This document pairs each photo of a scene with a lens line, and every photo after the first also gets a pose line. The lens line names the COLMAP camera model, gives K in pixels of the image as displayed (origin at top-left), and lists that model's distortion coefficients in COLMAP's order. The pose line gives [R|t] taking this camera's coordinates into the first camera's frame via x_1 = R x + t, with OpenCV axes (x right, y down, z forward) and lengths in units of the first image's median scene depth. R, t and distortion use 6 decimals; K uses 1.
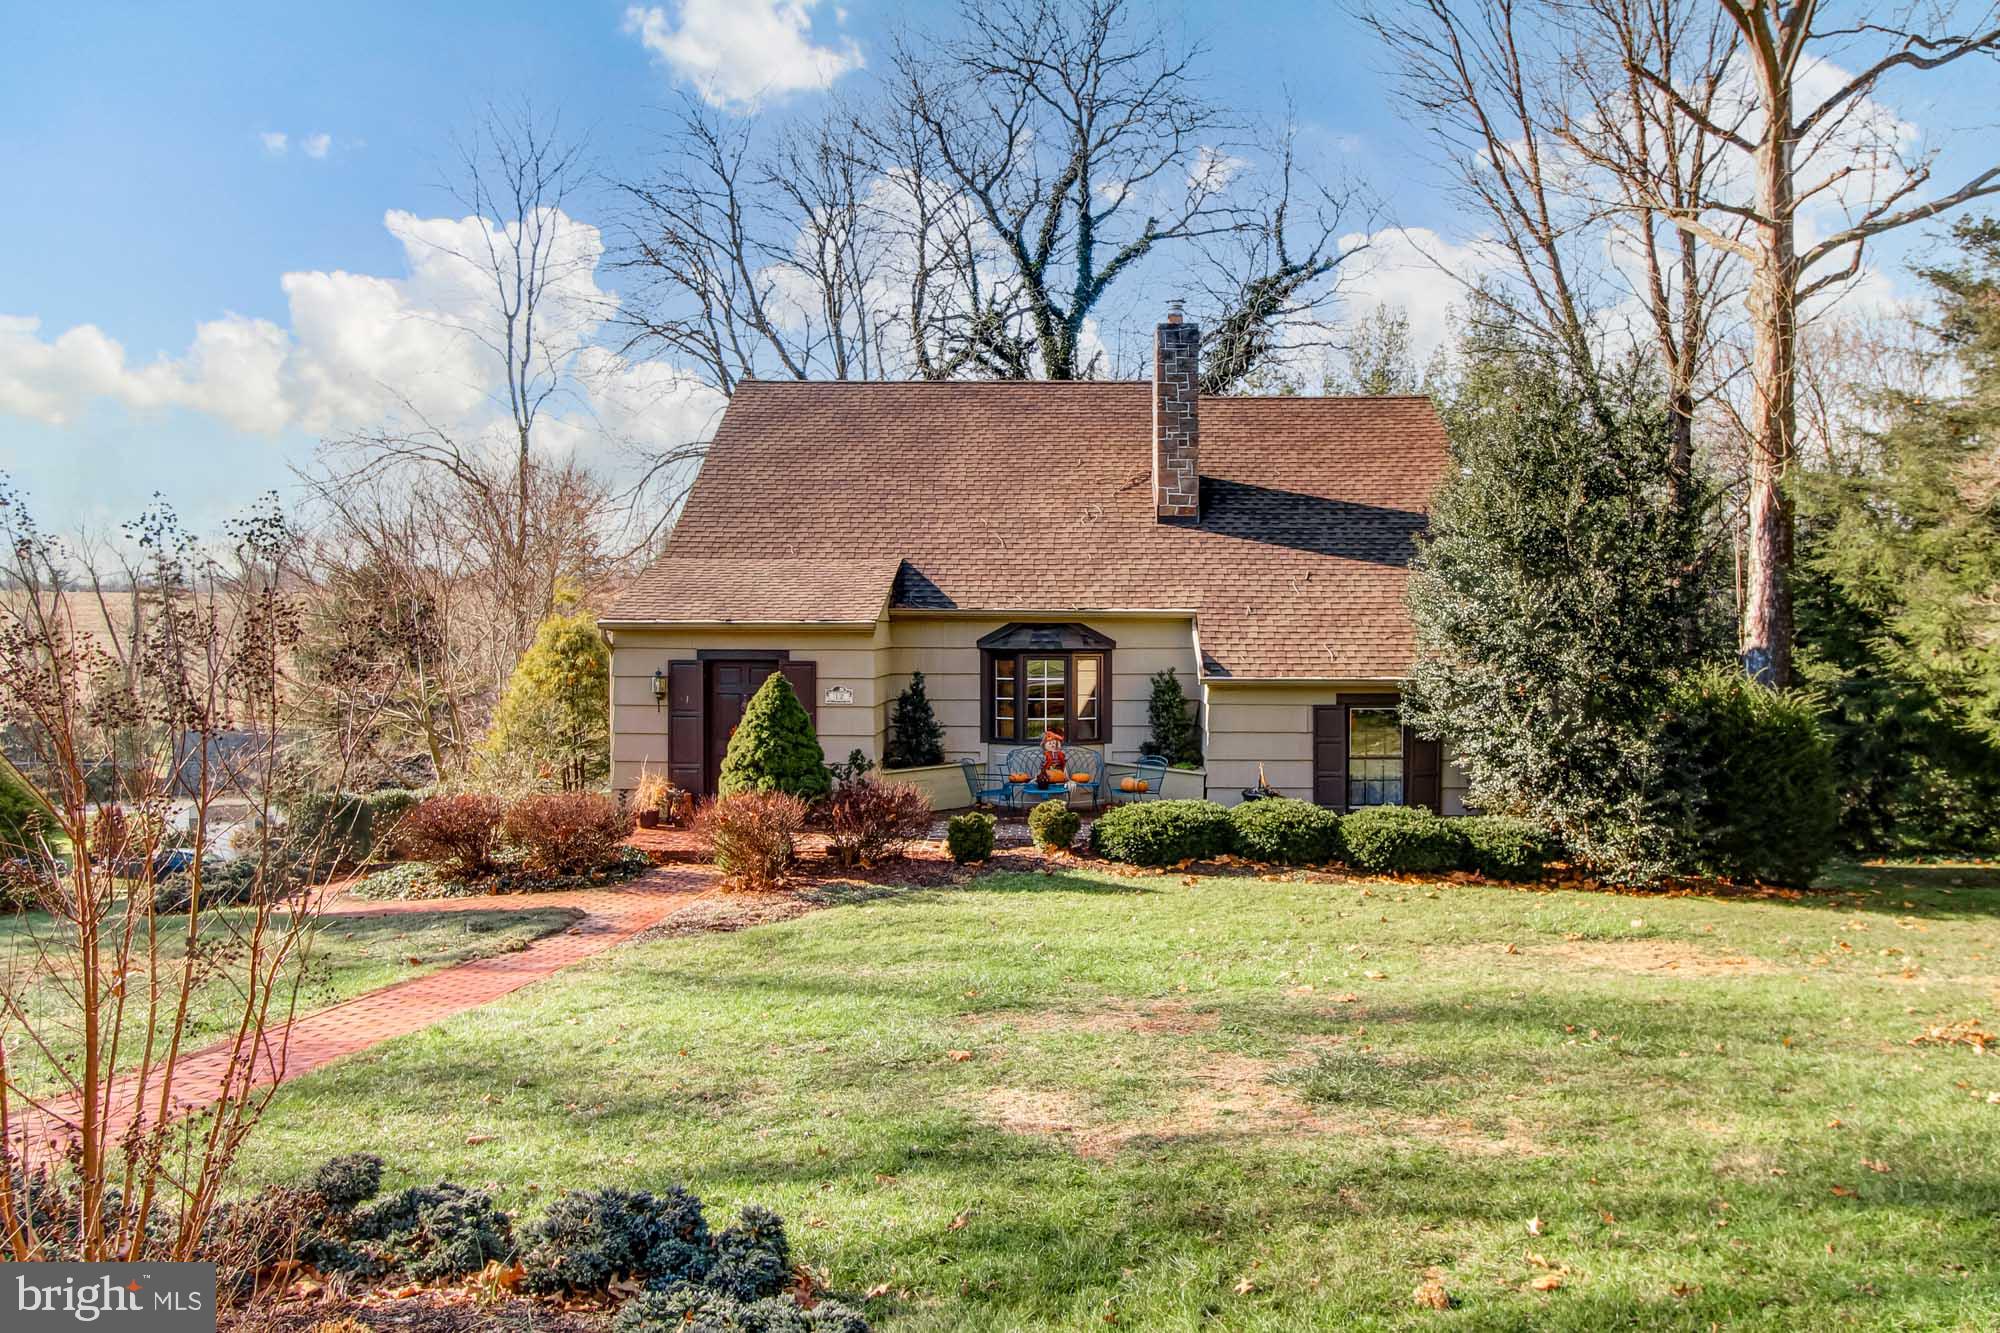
lens RADIAL K [[1521.1, 0, 1043.7], [0, 1521.1, 669.3], [0, 0, 1]] dist [-0.029011, 0.007895]
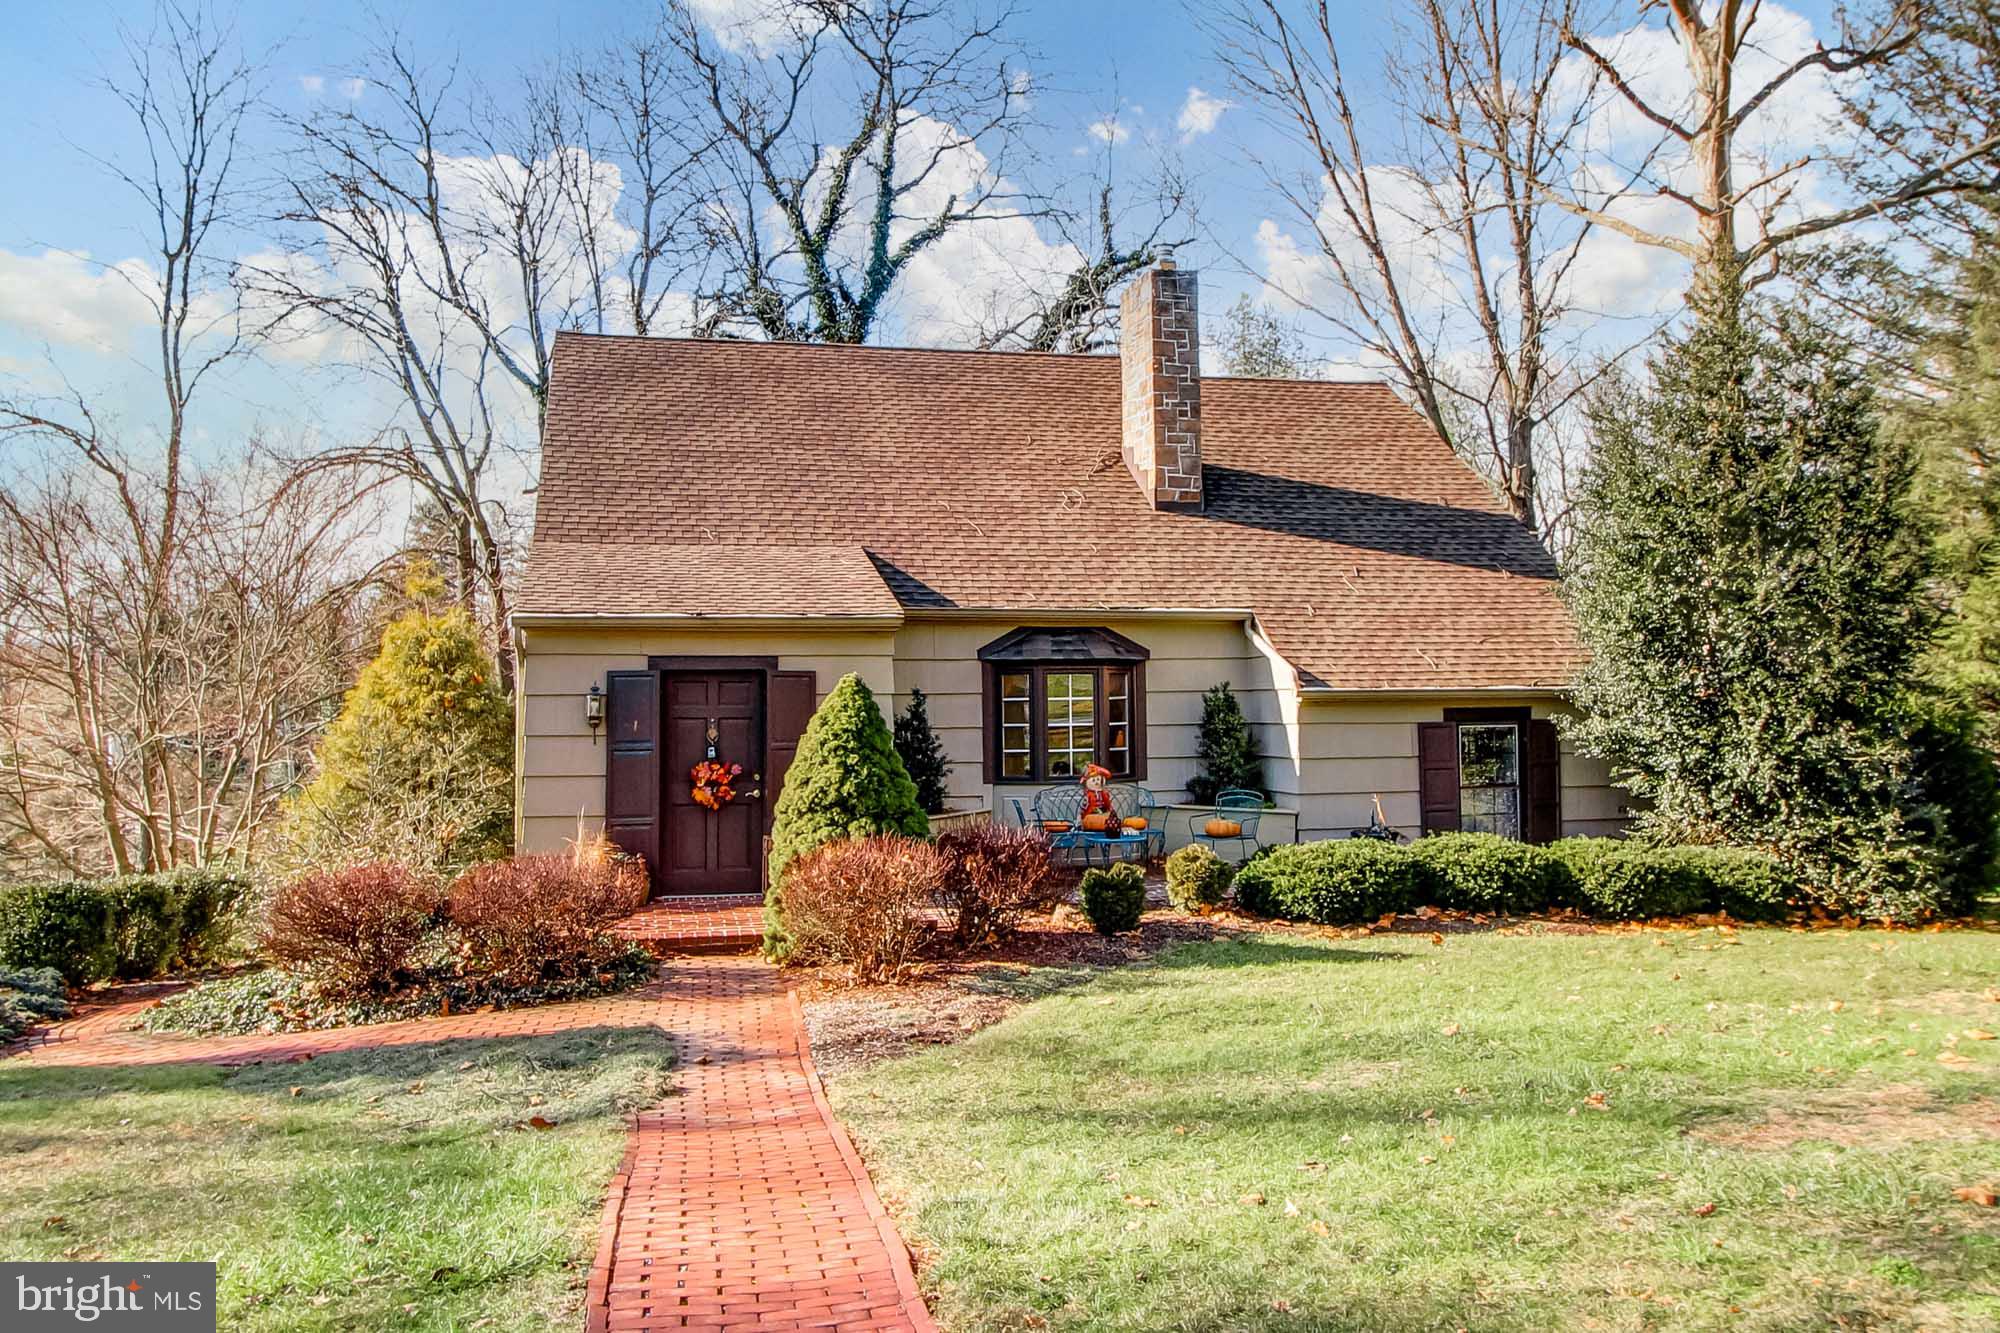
lens RADIAL K [[1650.0, 0, 1022.4], [0, 1650.0, 592.5], [0, 0, 1]] dist [-0.041252, 0.027977]
pose [[0.966222, 0.005751, 0.257649, -0.247251], [0.018778, 0.995522, -0.092641, 0.030980], [-0.257028, 0.094350, 0.961787, 0.198246]]
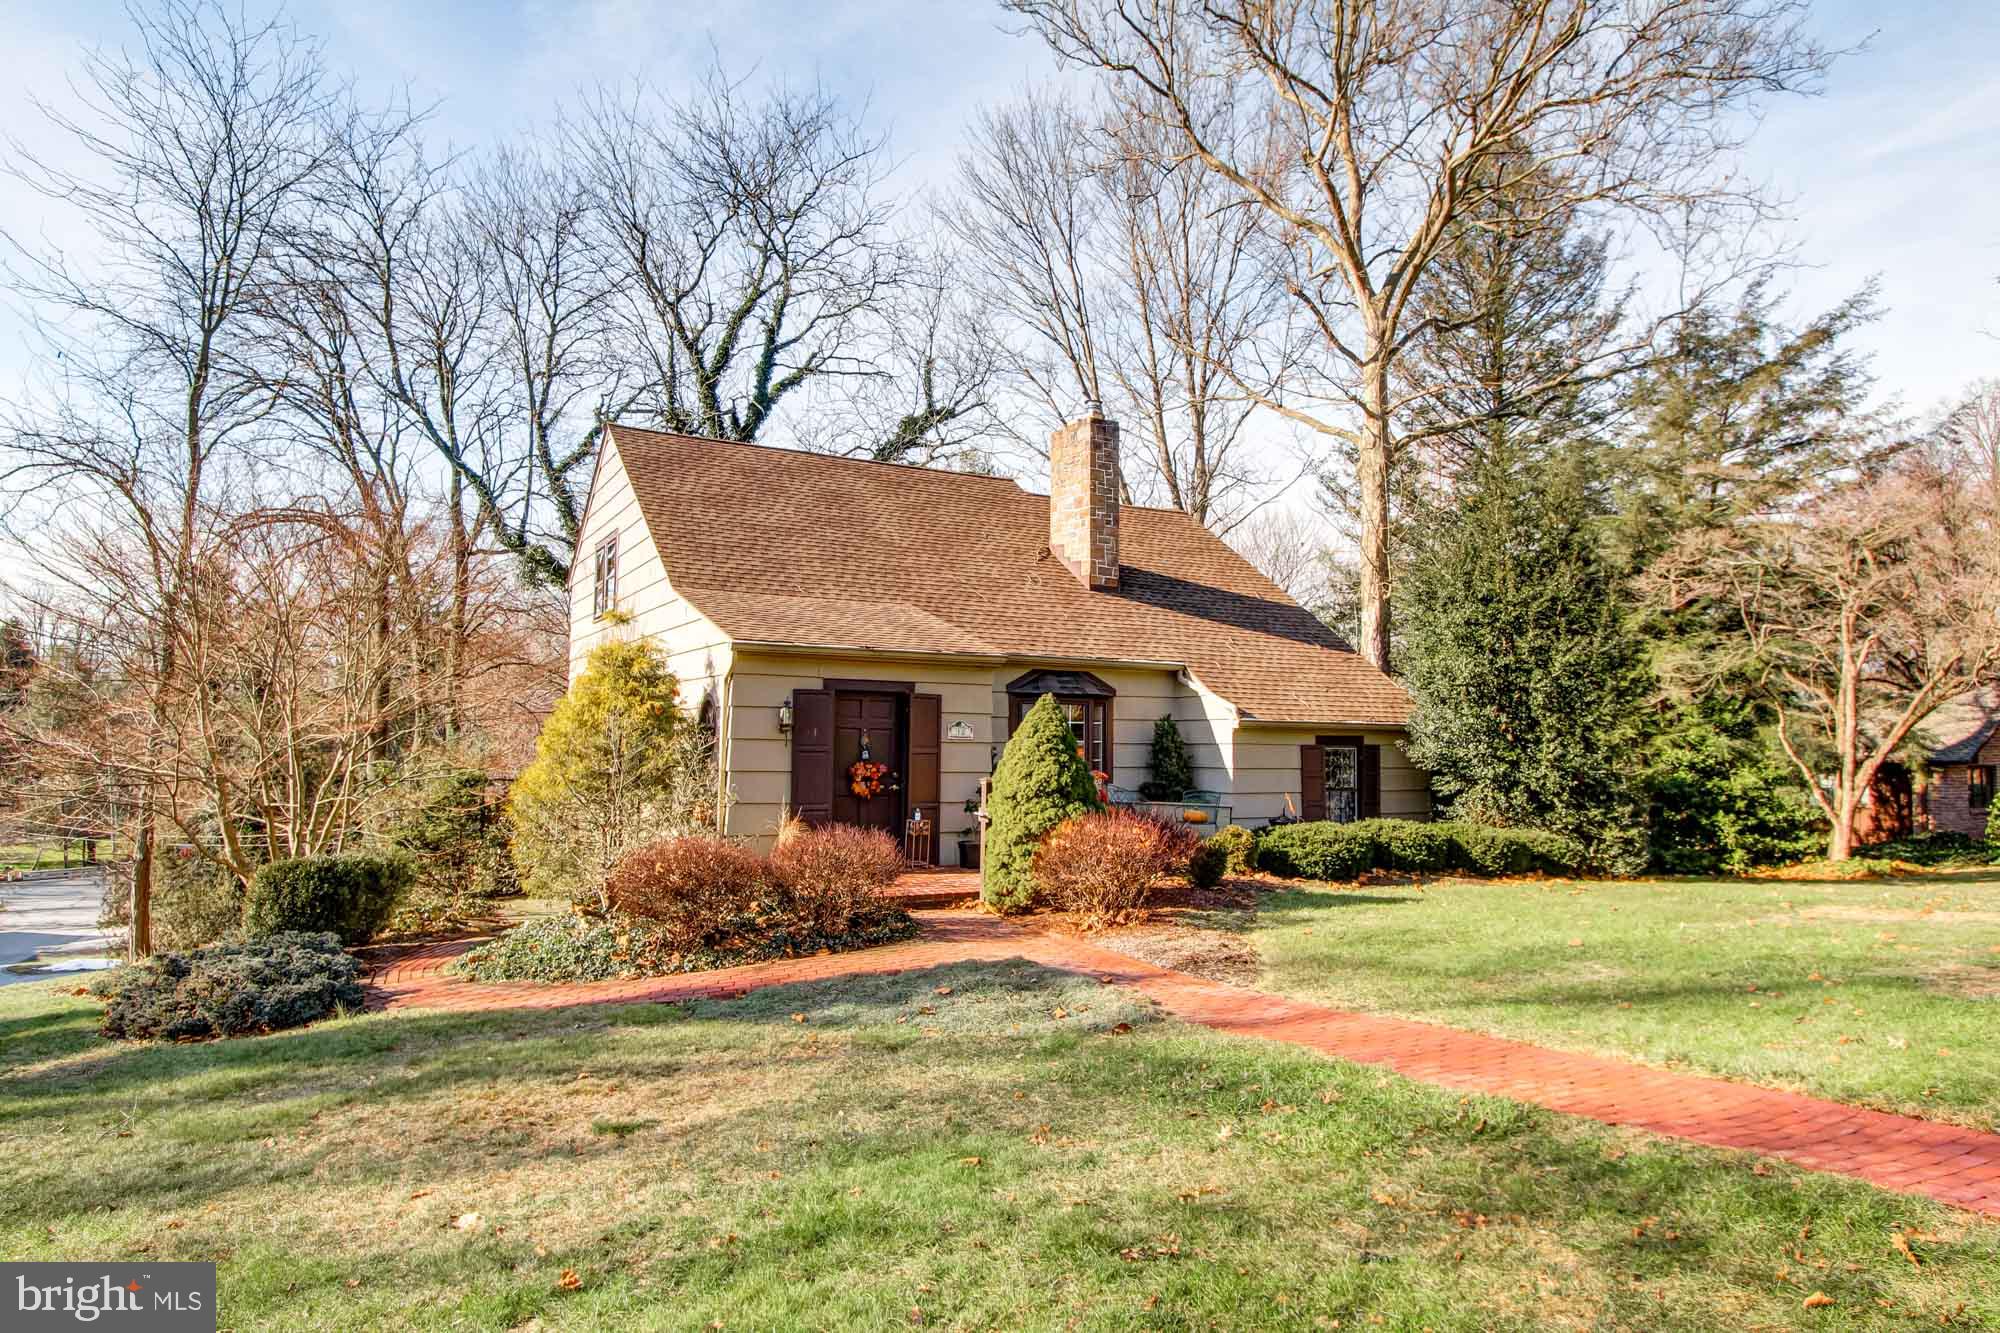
lens RADIAL K [[1189.2, 0, 999.0], [0, 1189.2, 646.3], [0, 0, 1]] dist [-0.029459, 0.001634]
pose [[0.861164, 0.048834, 0.505977, -0.479109], [0.005274, 0.994463, -0.104957, 0.041573], [-0.508300, 0.093054, 0.856138, 0.319057]]
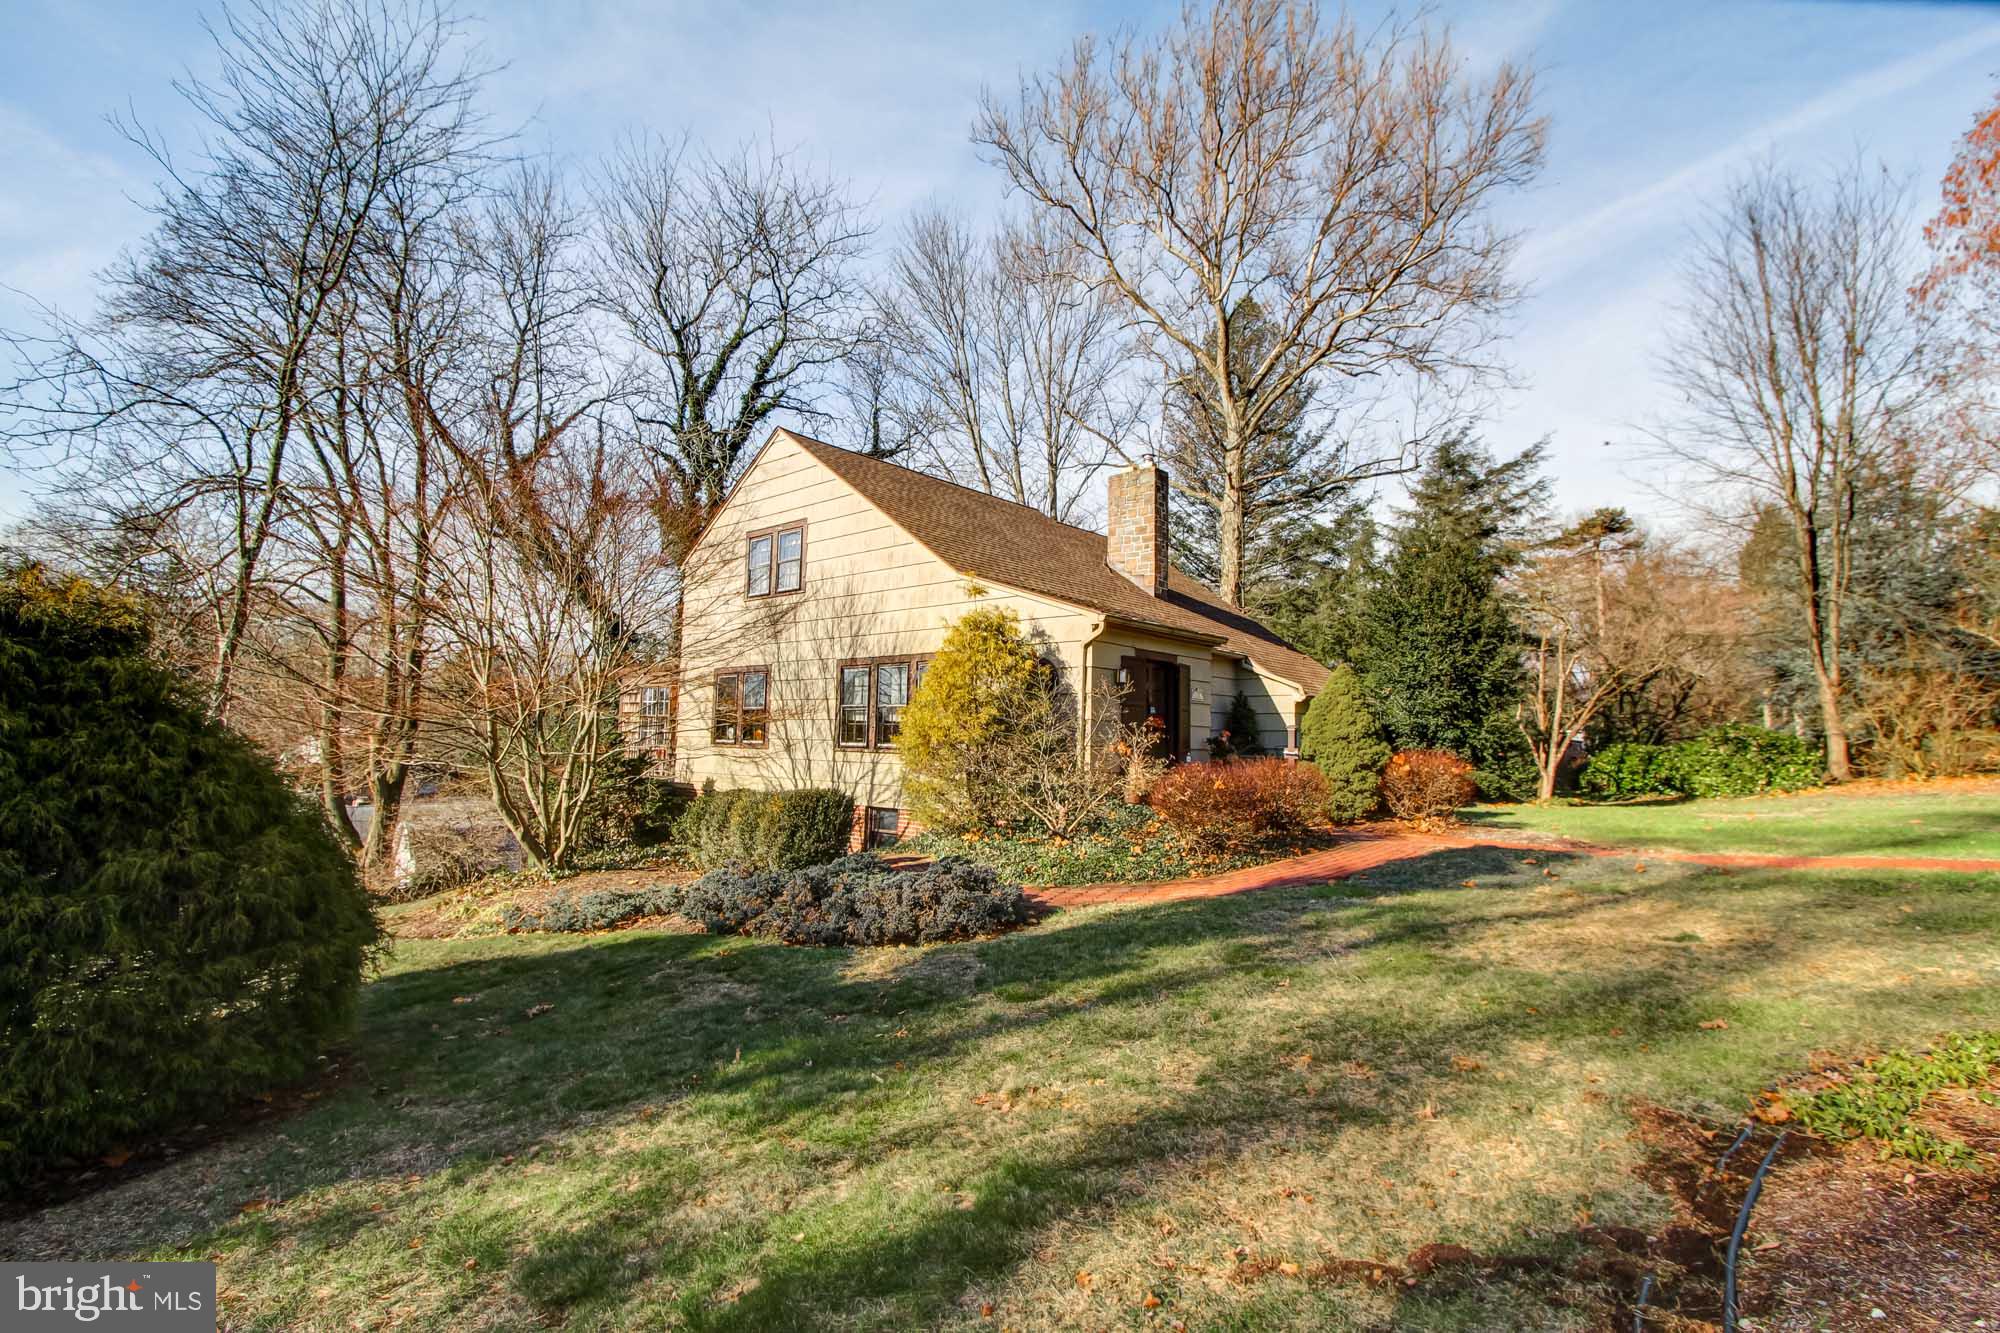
lens RADIAL K [[934.0, 0, 1005.9], [0, 934.0, 666.1], [0, 0, 1]] dist [-0.019265, 0.002814]
pose [[0.643147, 0.073860, 0.762172, -0.796586], [0.001896, 0.995181, -0.098040, 0.067074], [-0.765740, 0.064499, 0.639908, 0.596476]]
